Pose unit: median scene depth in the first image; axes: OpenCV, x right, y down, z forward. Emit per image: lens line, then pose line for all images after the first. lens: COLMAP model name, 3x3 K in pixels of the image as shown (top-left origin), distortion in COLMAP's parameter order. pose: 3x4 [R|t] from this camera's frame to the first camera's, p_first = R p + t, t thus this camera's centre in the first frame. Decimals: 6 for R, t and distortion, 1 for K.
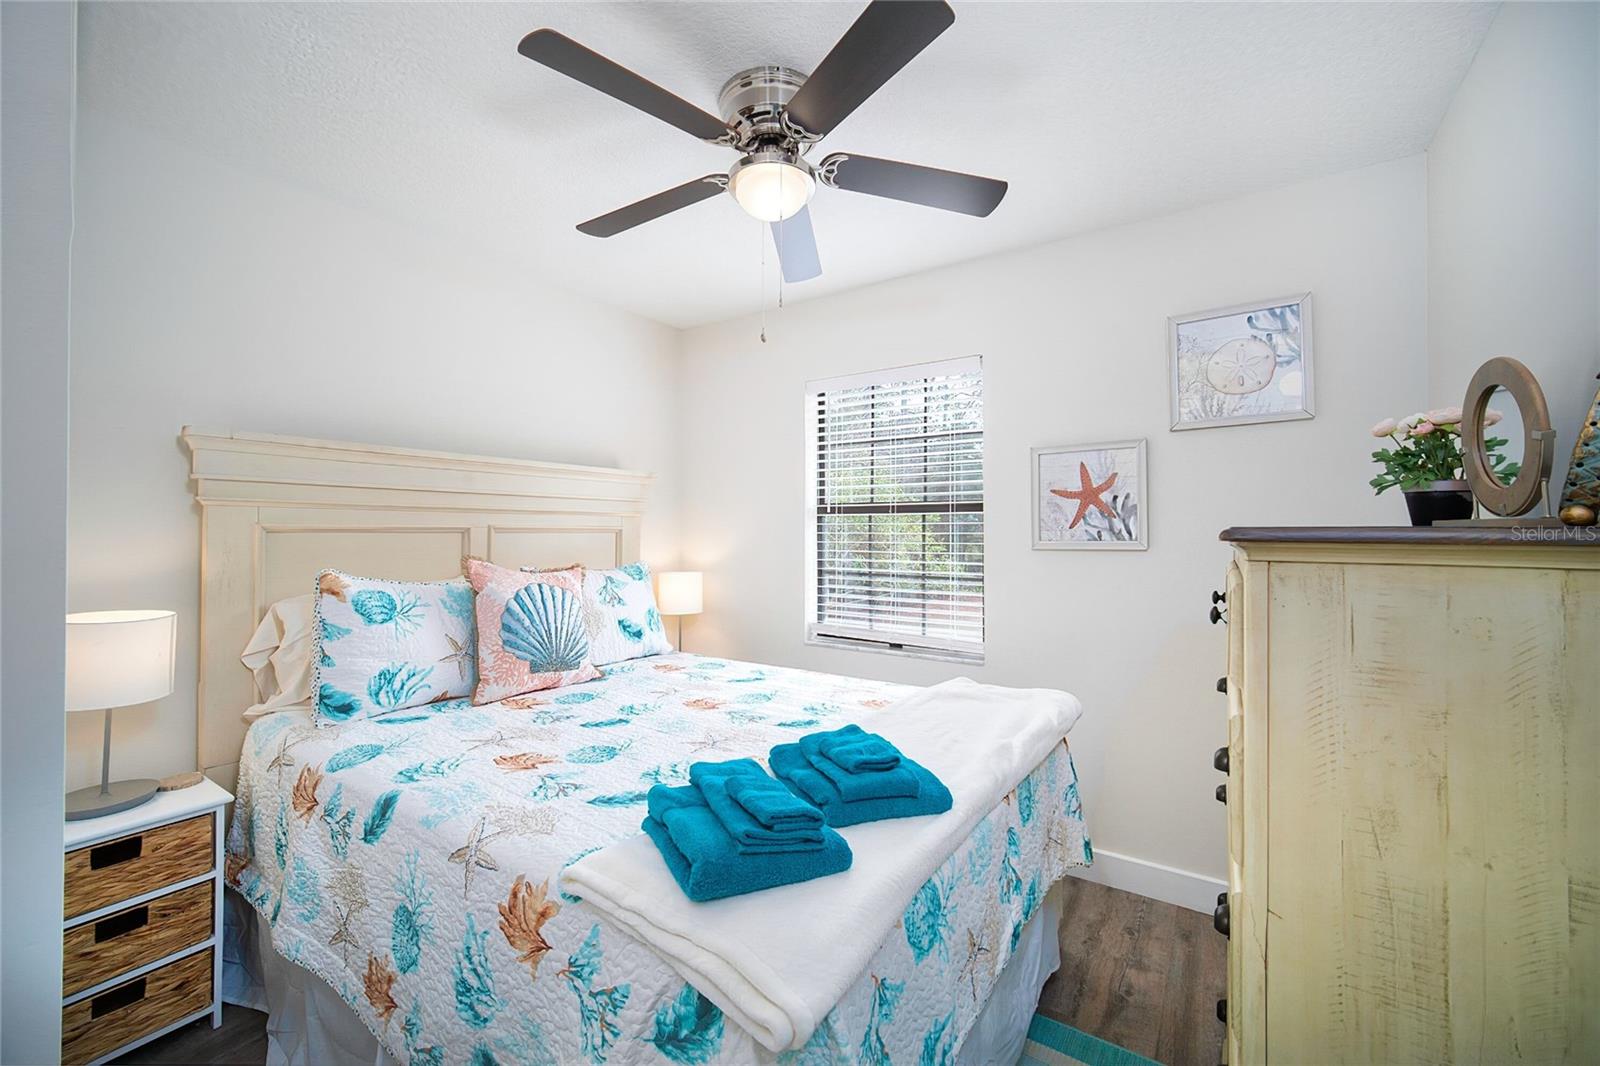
lens RADIAL K [[635.4, 0, 798.4], [0, 635.4, 529.5], [0, 0, 1]] dist [-0.002512, -0.000077]
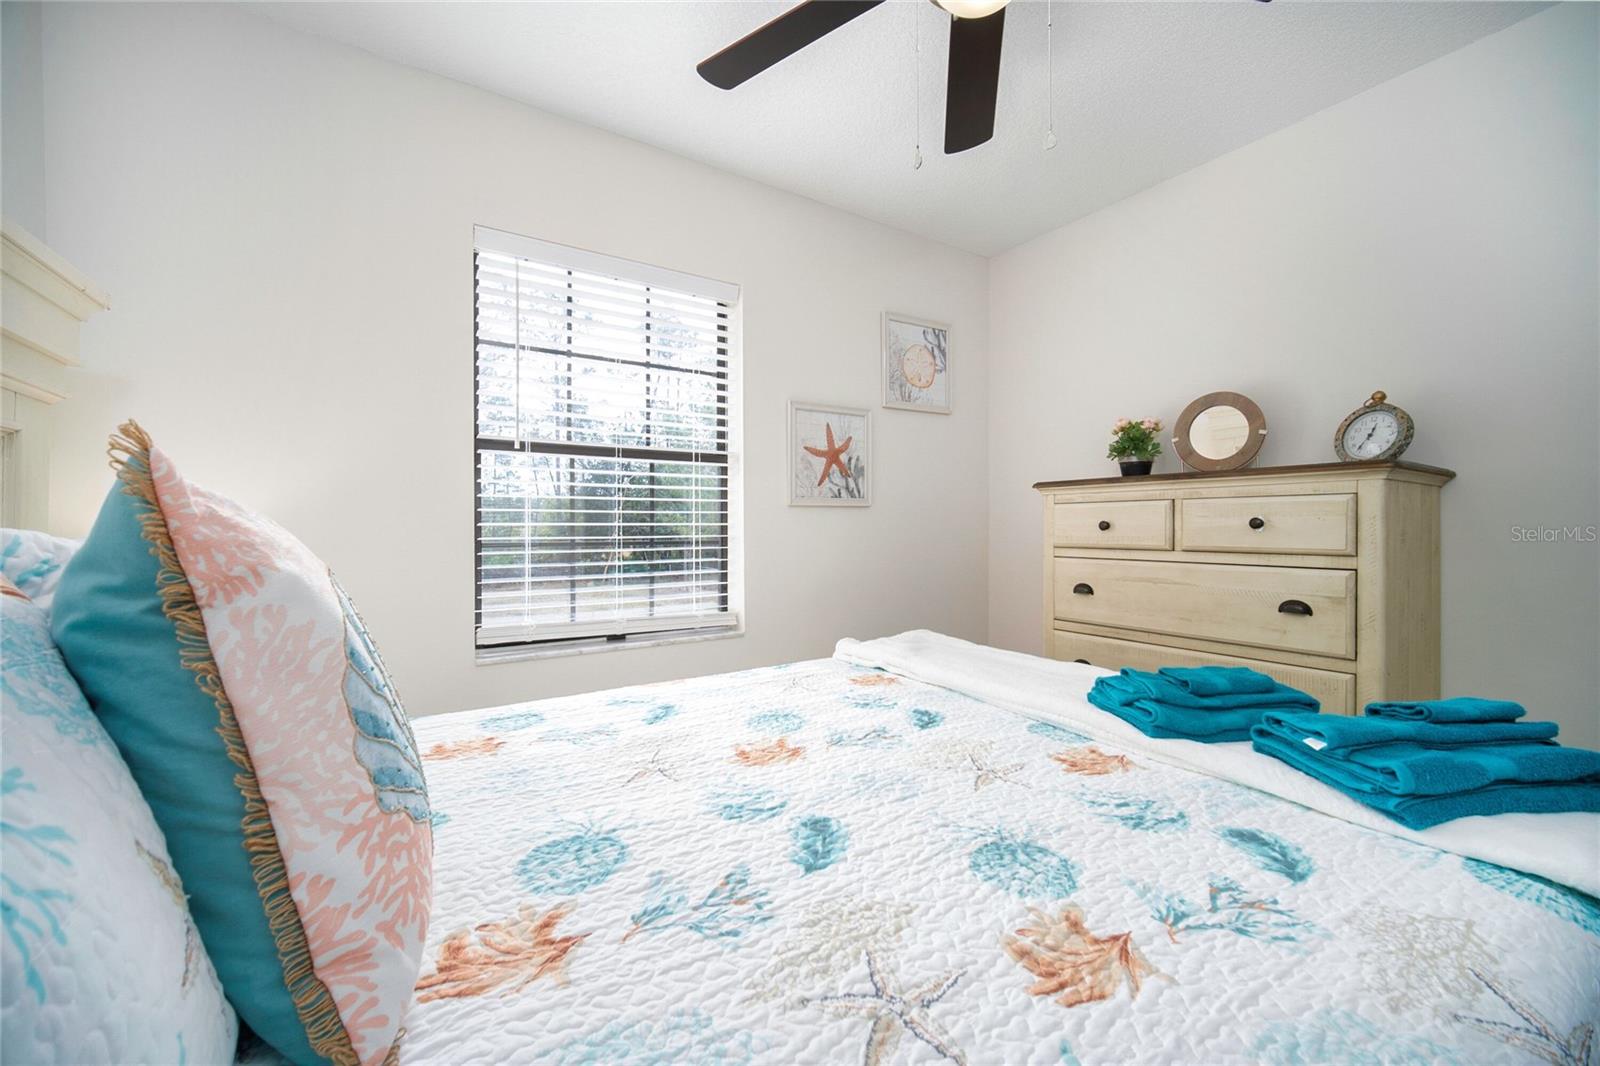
lens RADIAL K [[635.4, 0, 798.4], [0, 635.4, 529.5], [0, 0, 1]] dist [-0.002512, -0.000077]
pose [[0.392885, -0.006716, 0.919563, -0.620363], [-0.001461, 0.999968, 0.007927, 0.071259], [-0.919586, -0.004458, 0.392863, 0.724622]]
